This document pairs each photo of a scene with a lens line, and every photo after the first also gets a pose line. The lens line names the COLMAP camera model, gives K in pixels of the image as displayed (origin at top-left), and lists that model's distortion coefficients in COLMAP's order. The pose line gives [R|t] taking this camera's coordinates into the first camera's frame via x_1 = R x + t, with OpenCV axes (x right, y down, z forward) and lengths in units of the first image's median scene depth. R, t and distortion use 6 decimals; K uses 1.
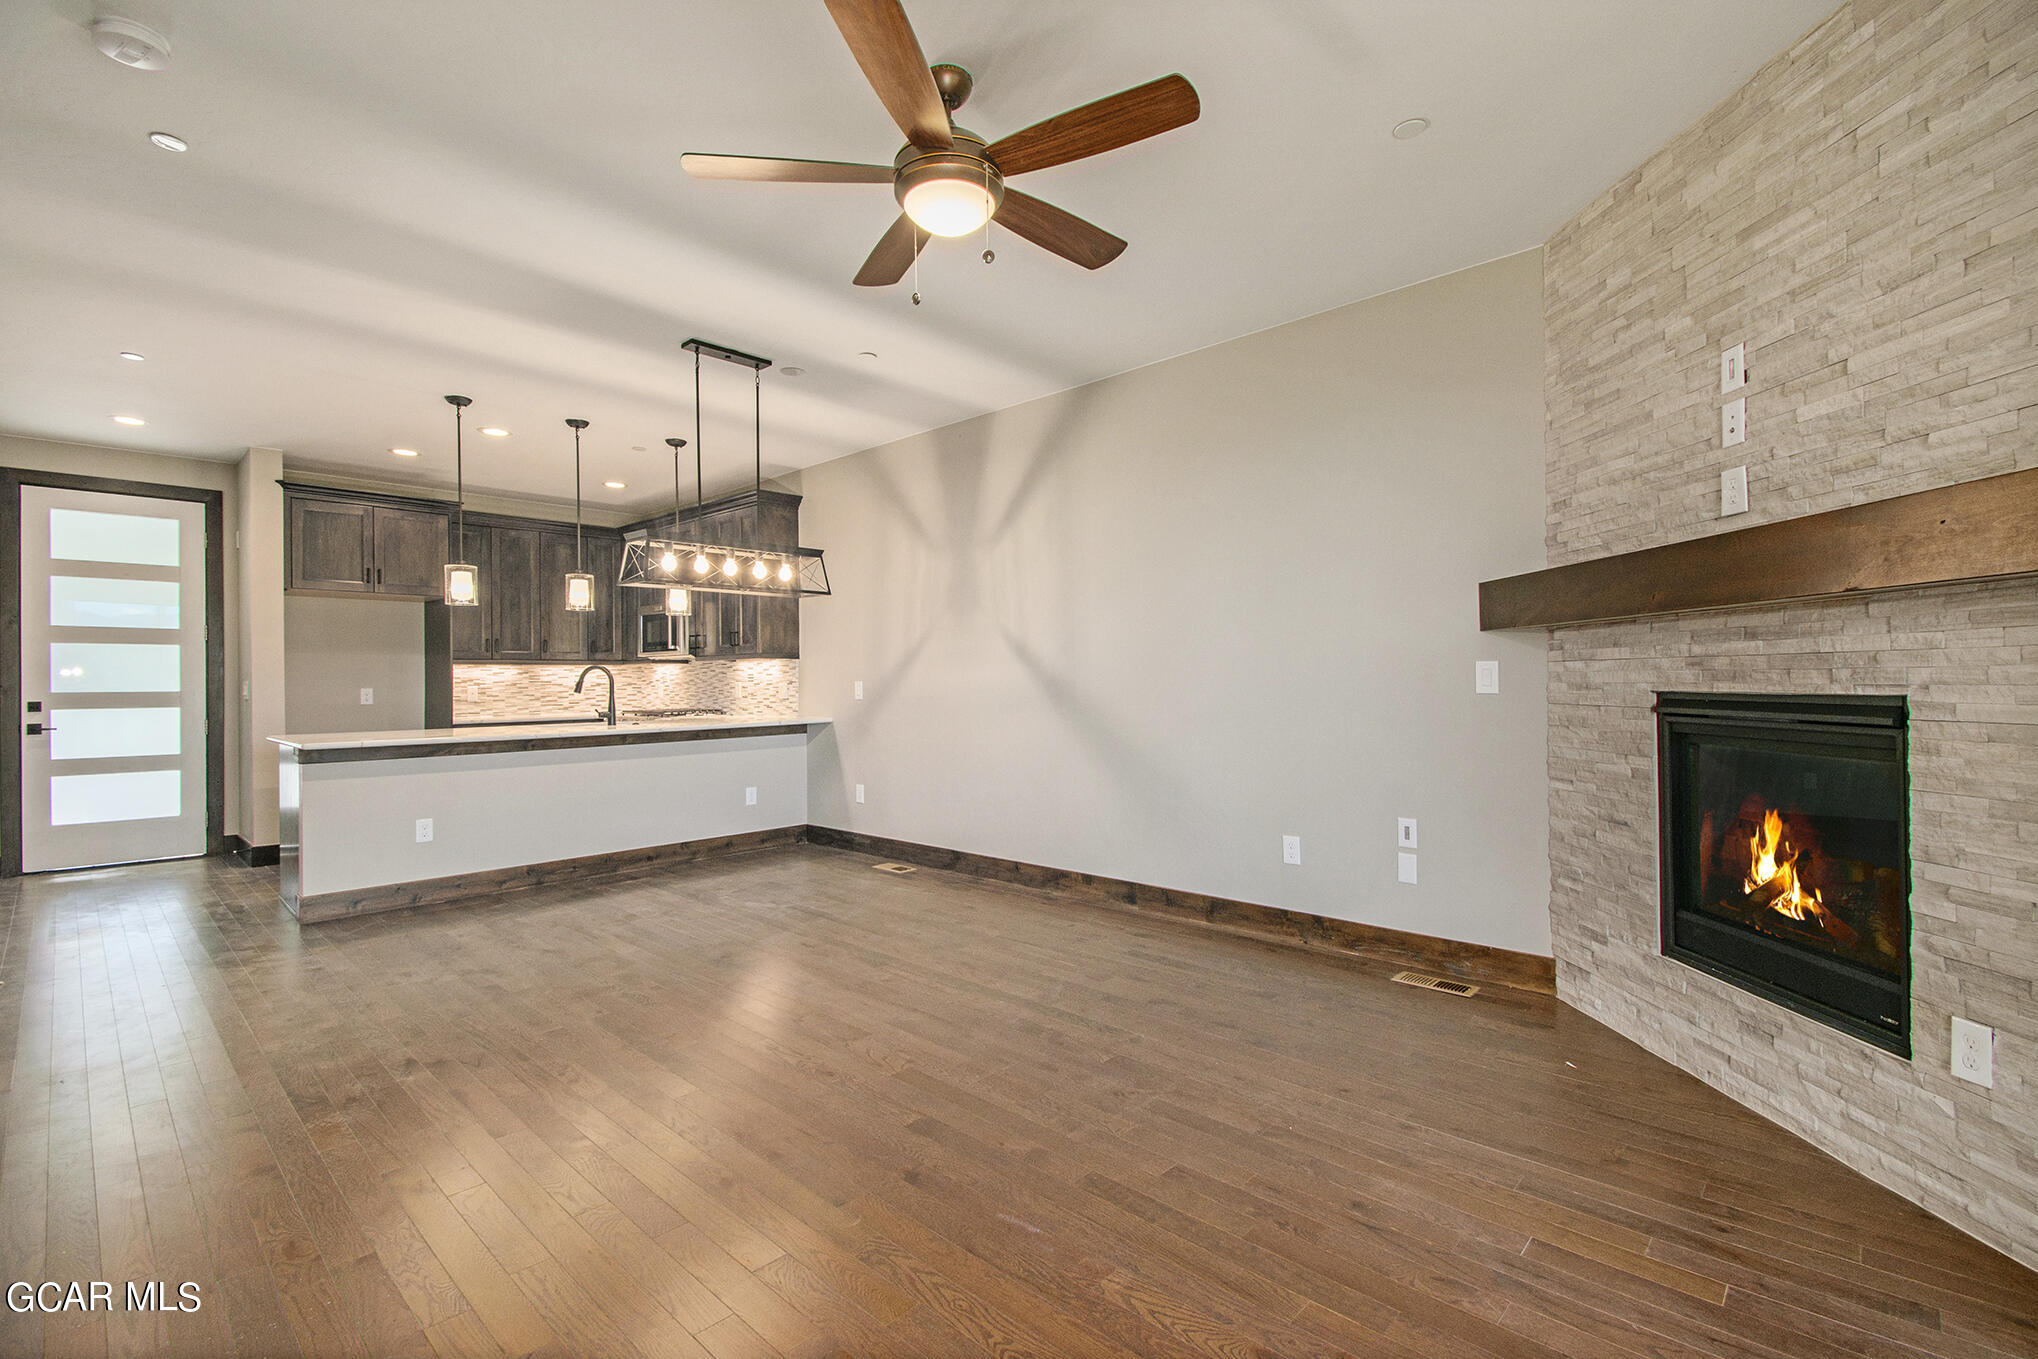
lens RADIAL K [[907.6, 0, 1017.3], [0, 907.6, 678.1], [0, 0, 1]] dist [-0.014931, -0.006441]
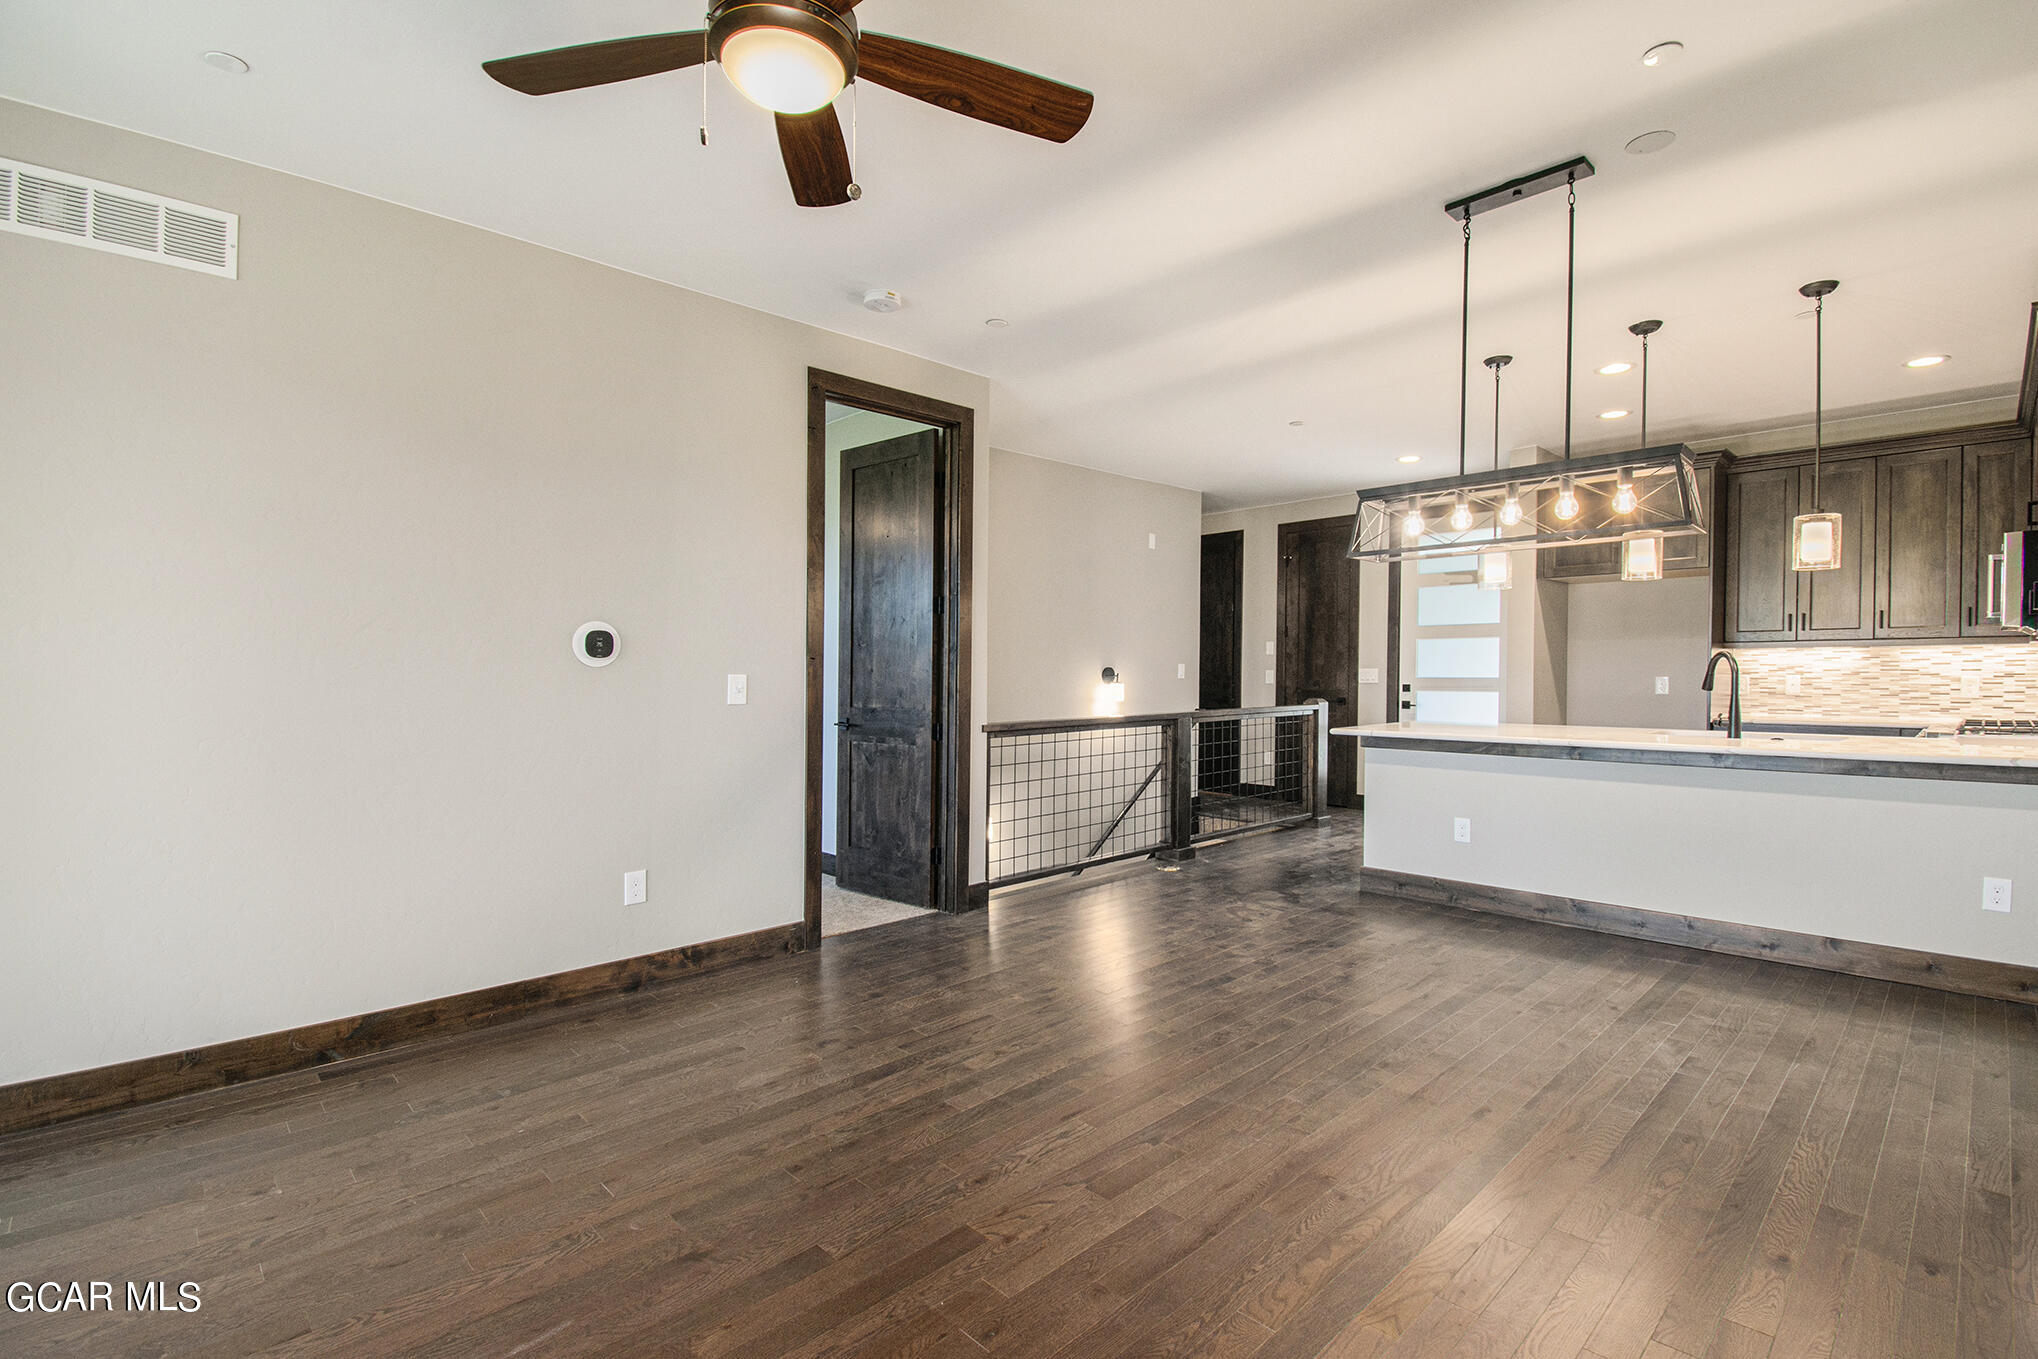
lens RADIAL K [[907.6, 0, 1017.3], [0, 907.6, 680.5], [0, 0, 1]] dist [-0.014931, -0.006441]
pose [[-0.034610, 0.018921, -0.999222, 0.545190], [0.008330, 0.999791, 0.018643, -0.018249], [0.999366, -0.007679, -0.034760, 0.994838]]
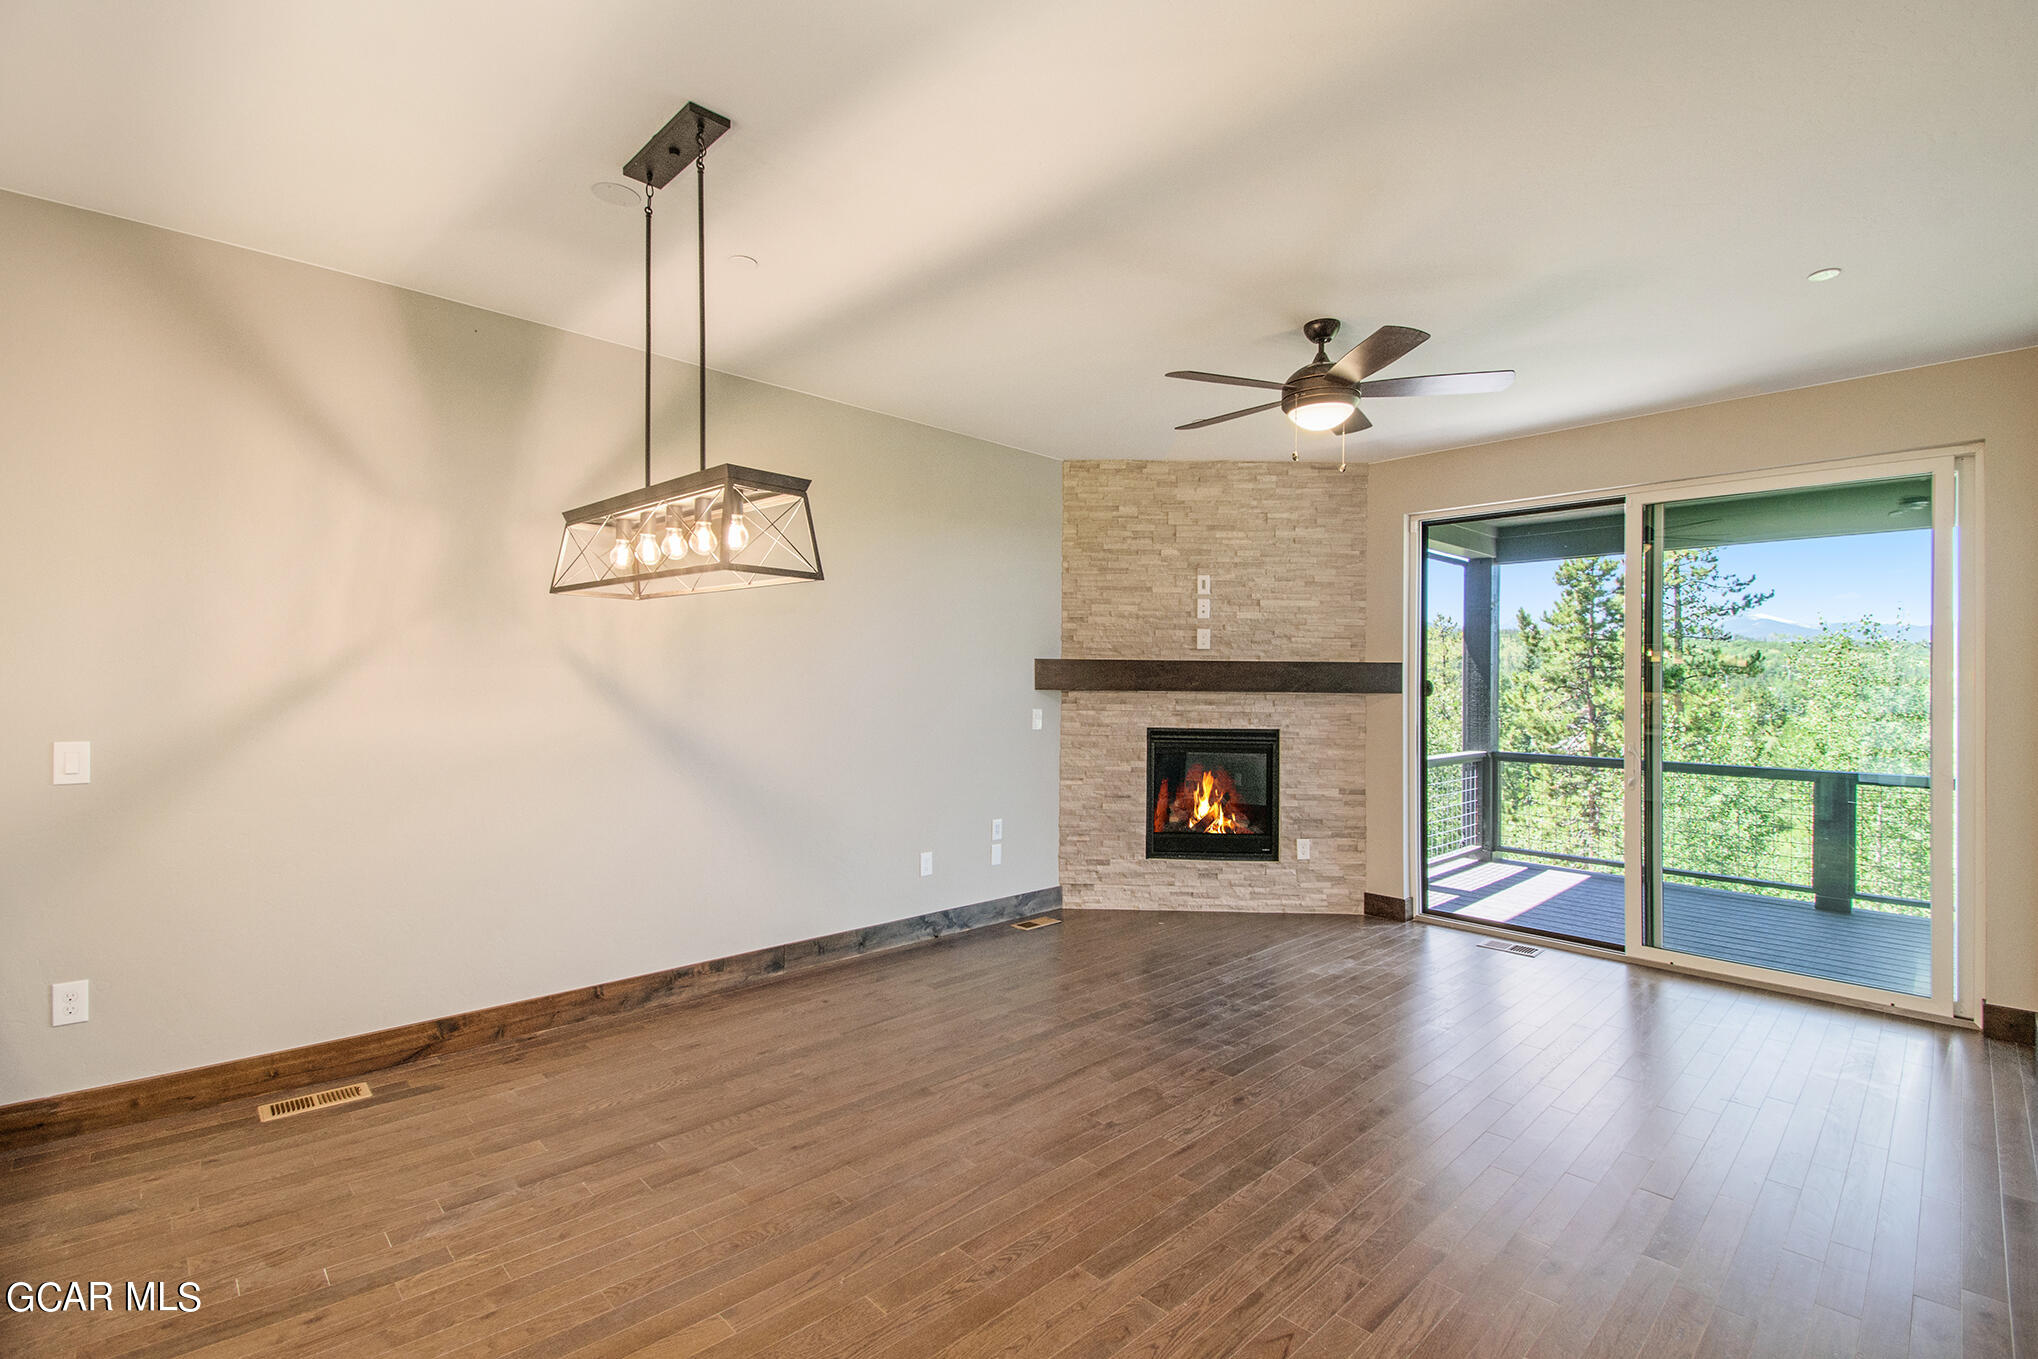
lens RADIAL K [[907.6, 0, 1004.8], [0, 907.6, 682.7], [0, 0, 1]] dist [-0.014931, -0.006441]
pose [[0.038181, 0.012146, 0.999197, -1.240676], [-0.013871, 0.999836, -0.011623, -0.053599], [-0.999175, -0.013416, 0.038343, 1.169010]]
